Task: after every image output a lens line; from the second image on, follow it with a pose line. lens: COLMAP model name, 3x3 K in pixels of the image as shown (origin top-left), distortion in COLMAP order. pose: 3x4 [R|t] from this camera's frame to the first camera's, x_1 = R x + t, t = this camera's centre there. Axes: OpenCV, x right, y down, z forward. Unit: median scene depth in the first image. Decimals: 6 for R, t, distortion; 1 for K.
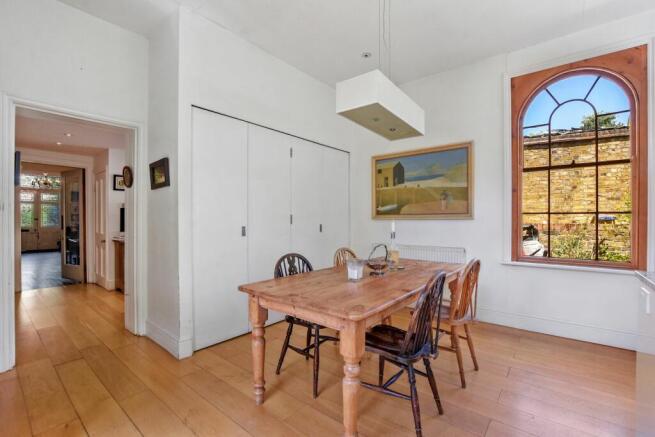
lens RADIAL K [[300.1, 0, 327.5], [0, 300.1, 218.5], [0, 0, 1]] dist [-0.002542, -0.000713]
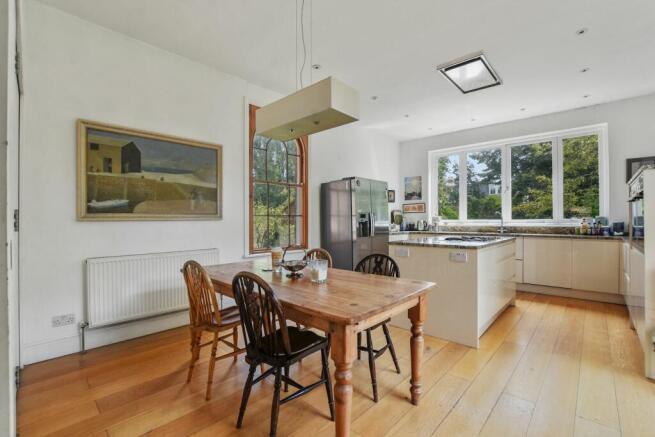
lens RADIAL K [[300.1, 0, 327.5], [0, 300.1, 218.5], [0, 0, 1]] dist [-0.002542, -0.000713]
pose [[0.072243, 0.004093, 0.997379, -0.467385], [0.001094, 0.999991, -0.004183, 0.002603], [-0.997386, 0.001393, 0.072238, 0.477551]]
